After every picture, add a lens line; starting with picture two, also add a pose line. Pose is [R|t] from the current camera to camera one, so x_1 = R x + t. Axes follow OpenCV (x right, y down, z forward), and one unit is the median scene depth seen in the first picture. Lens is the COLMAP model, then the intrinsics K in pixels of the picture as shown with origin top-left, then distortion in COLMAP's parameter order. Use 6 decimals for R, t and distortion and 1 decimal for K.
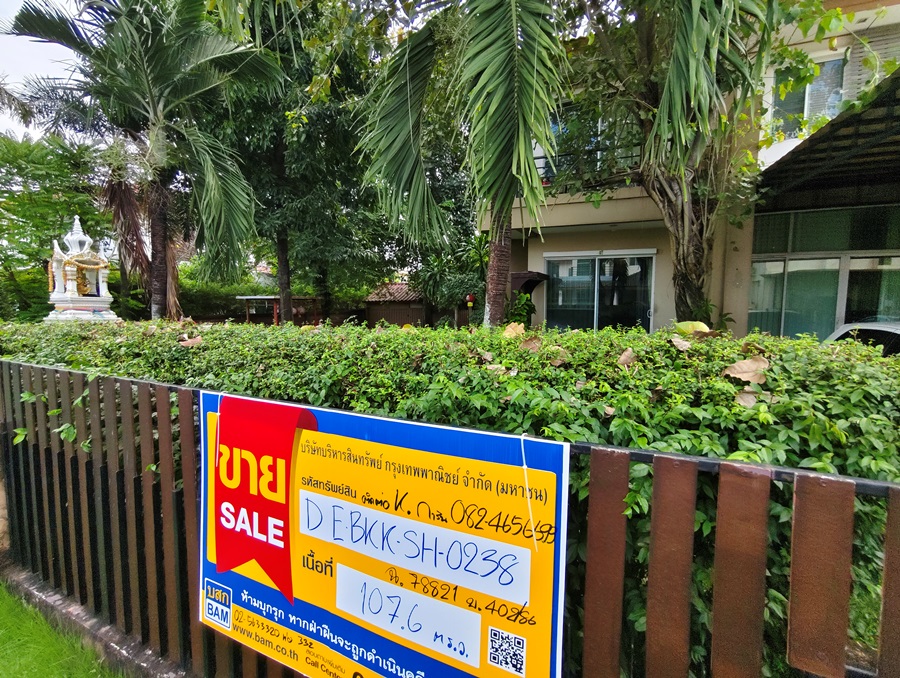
lens RADIAL K [[405.2, 0, 447.6], [0, 405.2, 341.3], [0, 0, 1]] dist [-0.061413, 0.044282]
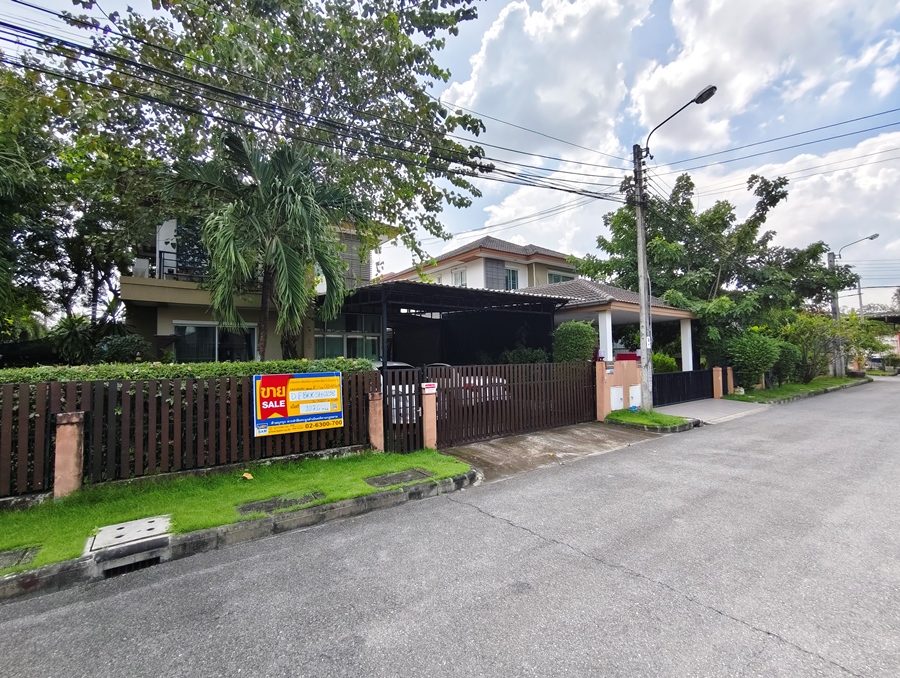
lens RADIAL K [[405.2, 0, 447.6], [0, 405.2, 341.3], [0, 0, 1]] dist [-0.061413, 0.044282]
pose [[0.485789, 0.024680, 0.873728, -0.710107], [0.100632, 0.991375, -0.083954, 0.072135], [-0.868264, 0.128709, 0.479116, -0.581370]]
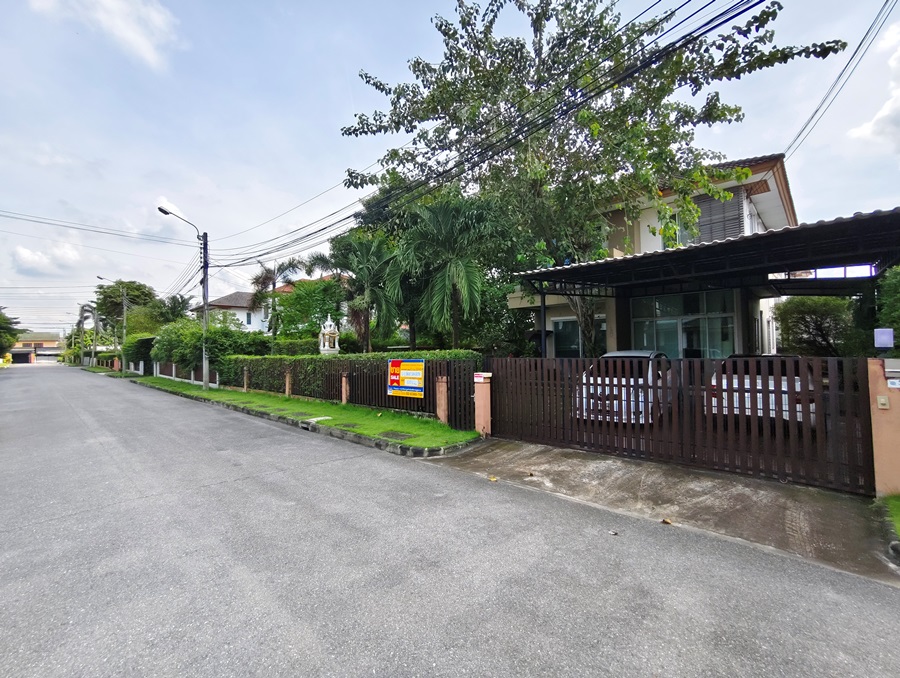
lens RADIAL K [[405.2, 0, 447.6], [0, 405.2, 341.3], [0, 0, 1]] dist [-0.061413, 0.044282]
pose [[0.947233, -0.025682, -0.319515, 0.582407], [-0.012724, 0.992987, -0.117533, 0.139791], [0.320293, 0.115397, 0.940264, -1.191935]]
